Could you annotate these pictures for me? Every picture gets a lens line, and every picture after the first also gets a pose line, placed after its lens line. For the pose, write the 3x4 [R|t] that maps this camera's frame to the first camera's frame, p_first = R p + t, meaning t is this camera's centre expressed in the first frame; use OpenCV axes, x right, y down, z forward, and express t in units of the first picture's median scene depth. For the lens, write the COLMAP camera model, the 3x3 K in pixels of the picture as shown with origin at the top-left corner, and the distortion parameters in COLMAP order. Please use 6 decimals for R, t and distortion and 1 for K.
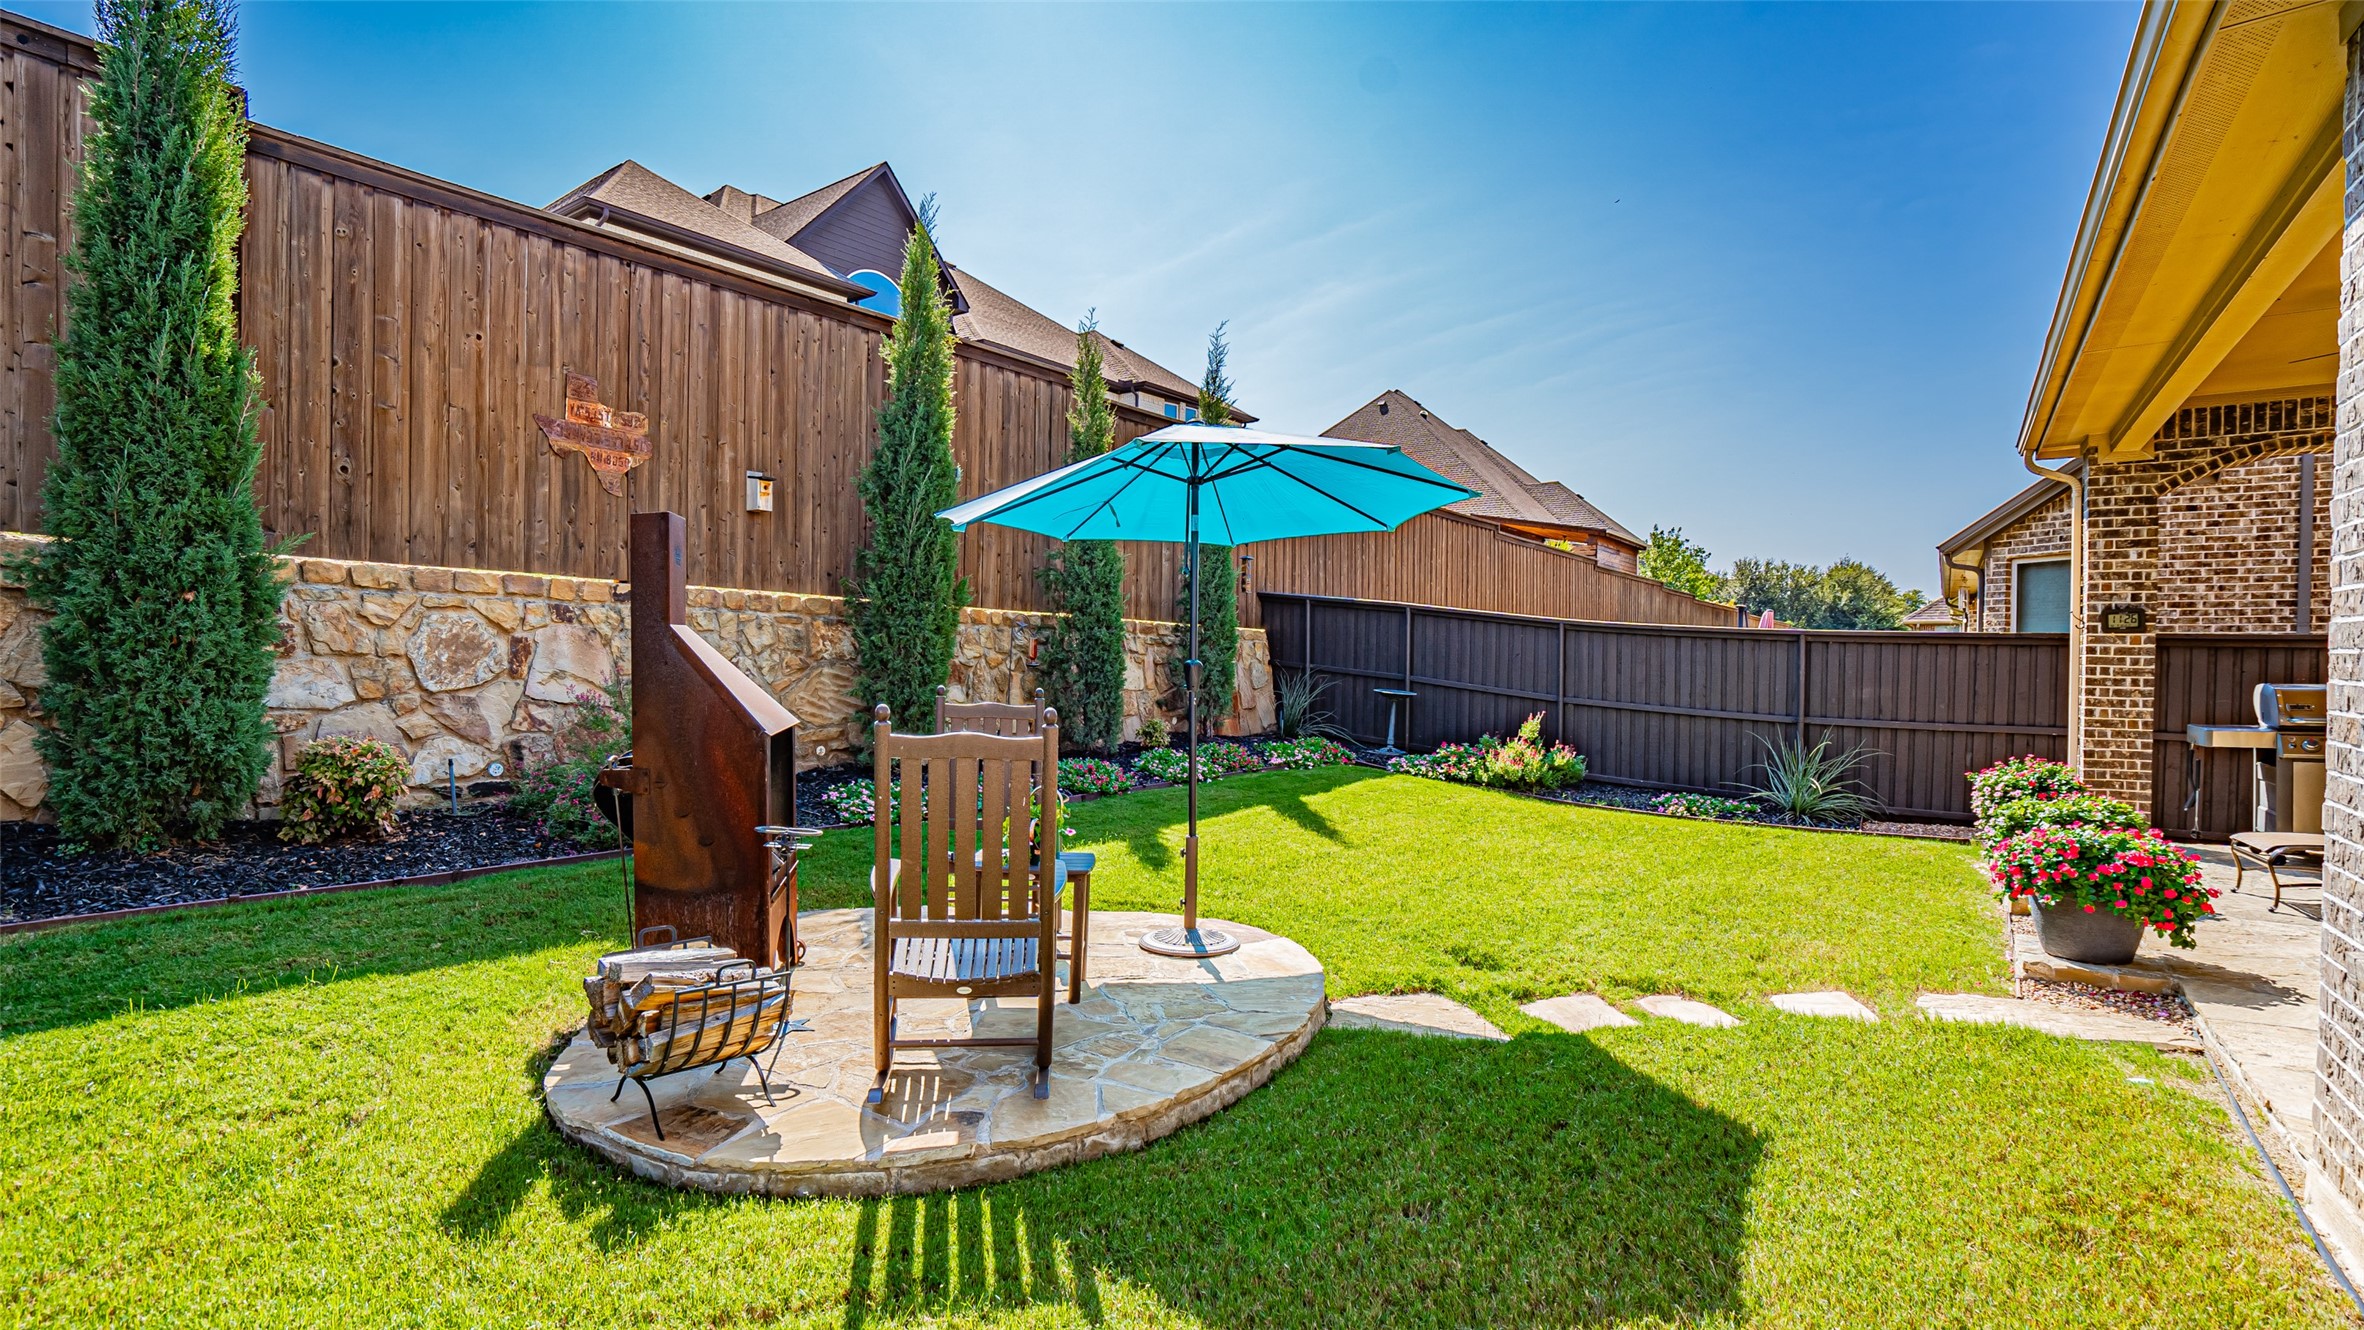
lens RADIAL K [[1091.1, 0, 1170.2], [0, 1091.1, 685.9], [0, 0, 1]] dist [-0.040661, 0.009810]
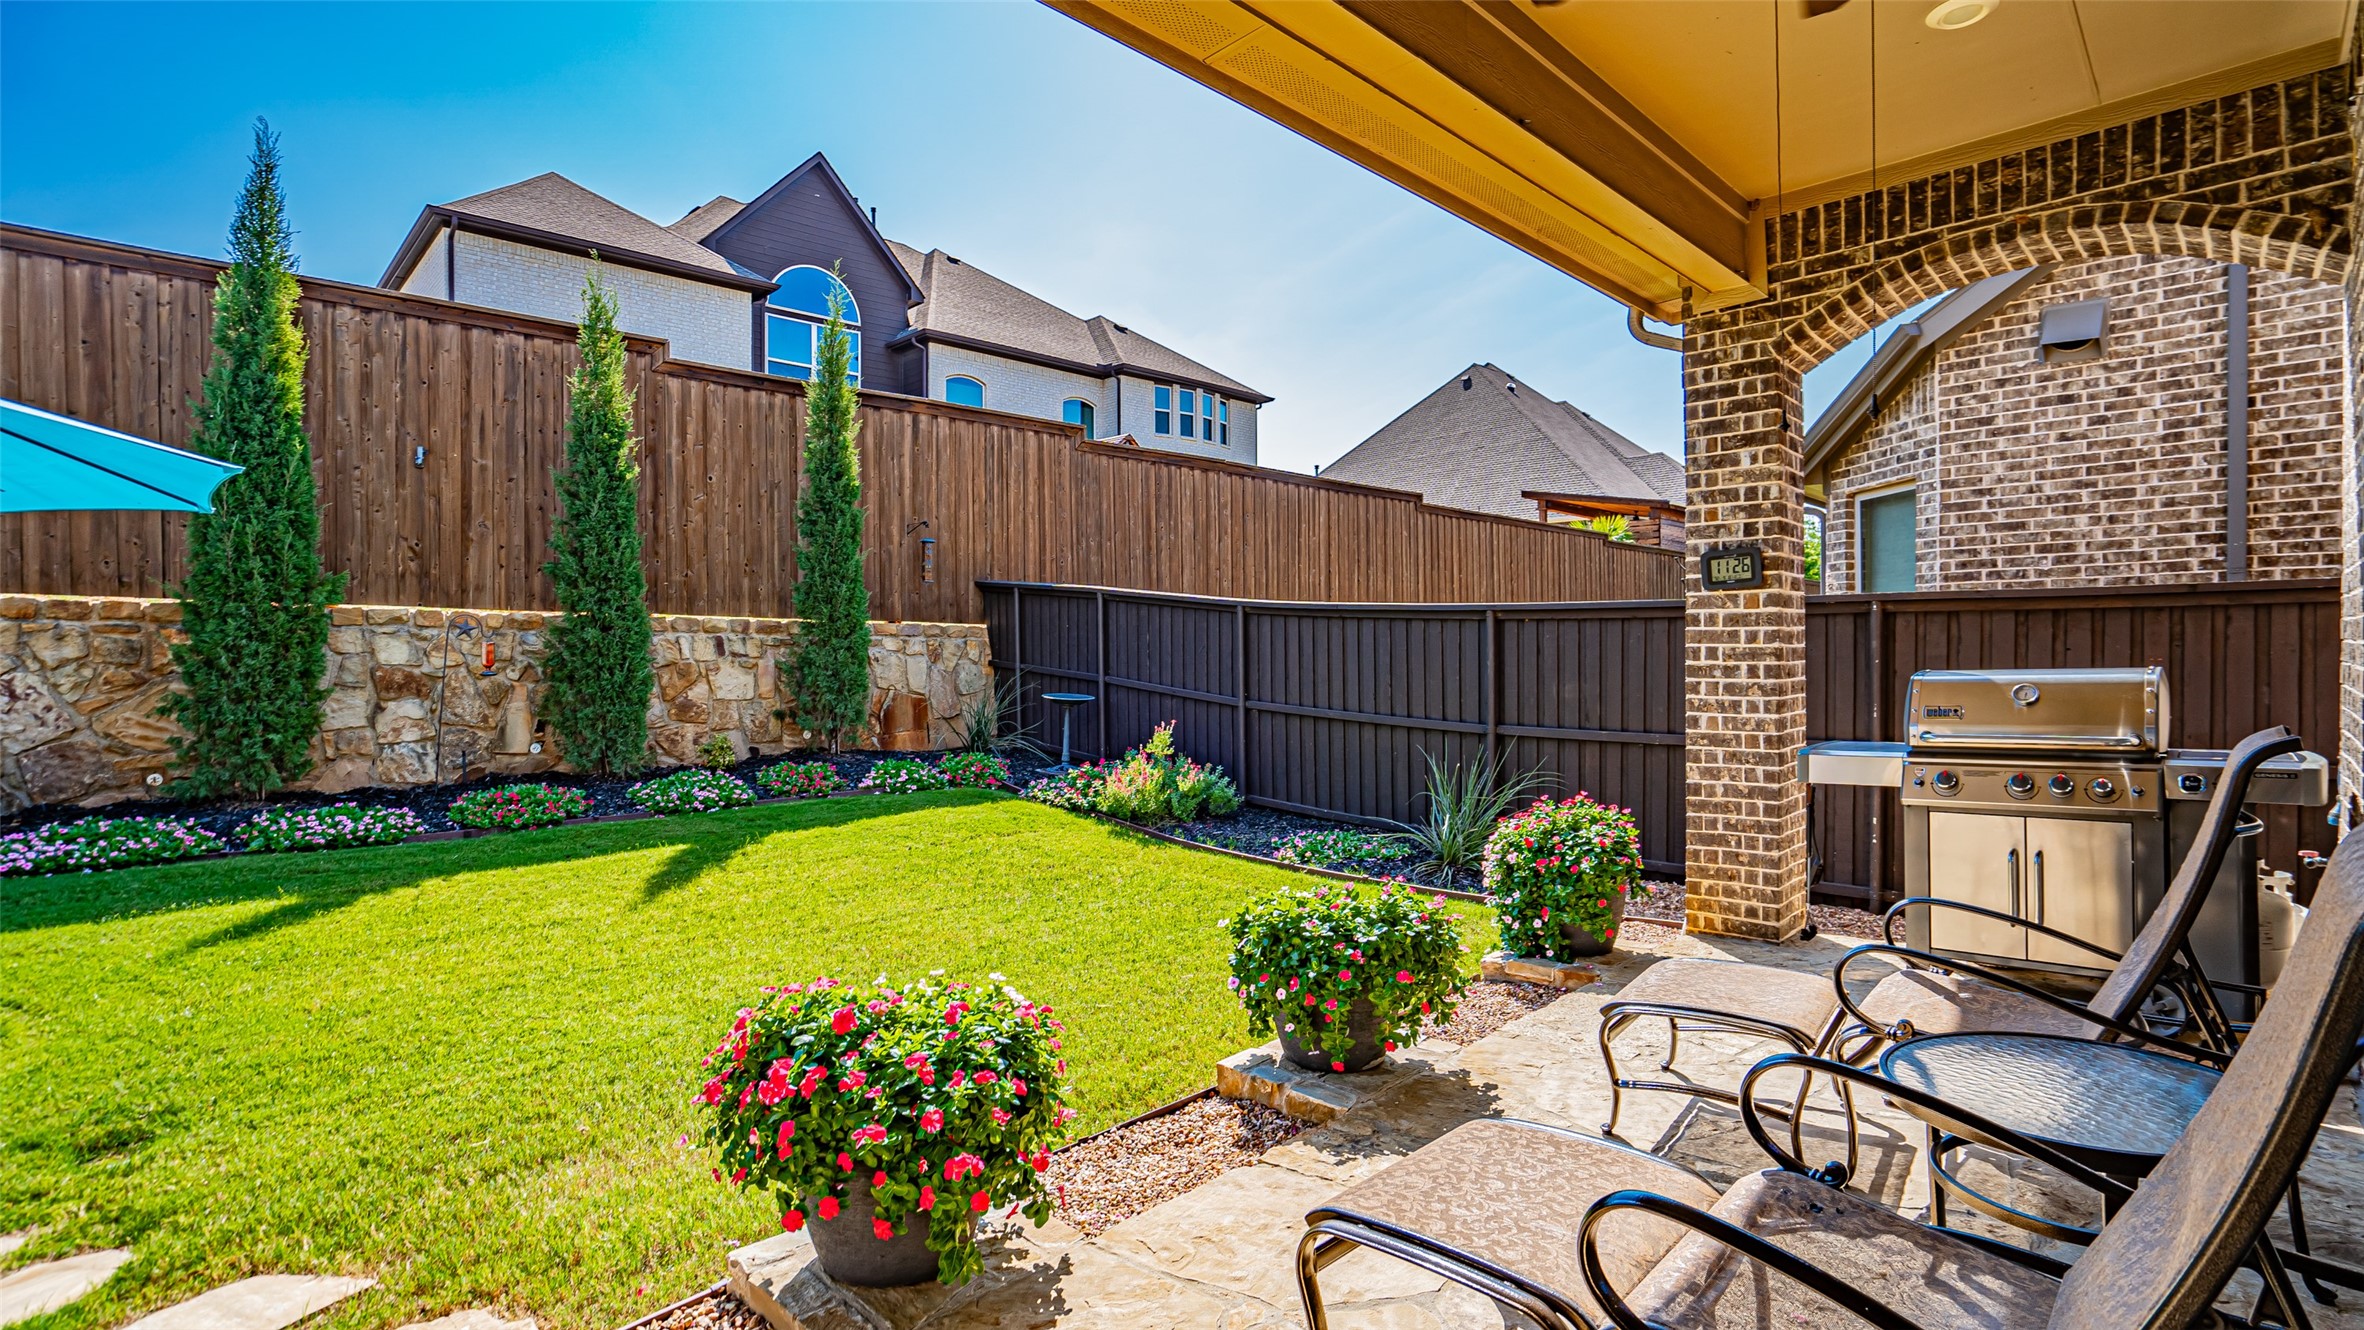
lens RADIAL K [[1091.1, 0, 1177.2], [0, 1091.1, 676.5], [0, 0, 1]] dist [-0.040661, 0.009810]
pose [[0.986597, -0.018574, -0.162114, 0.555716], [0.017035, 0.999796, -0.010876, 0.000675], [0.162282, 0.007968, 0.986712, 0.279620]]
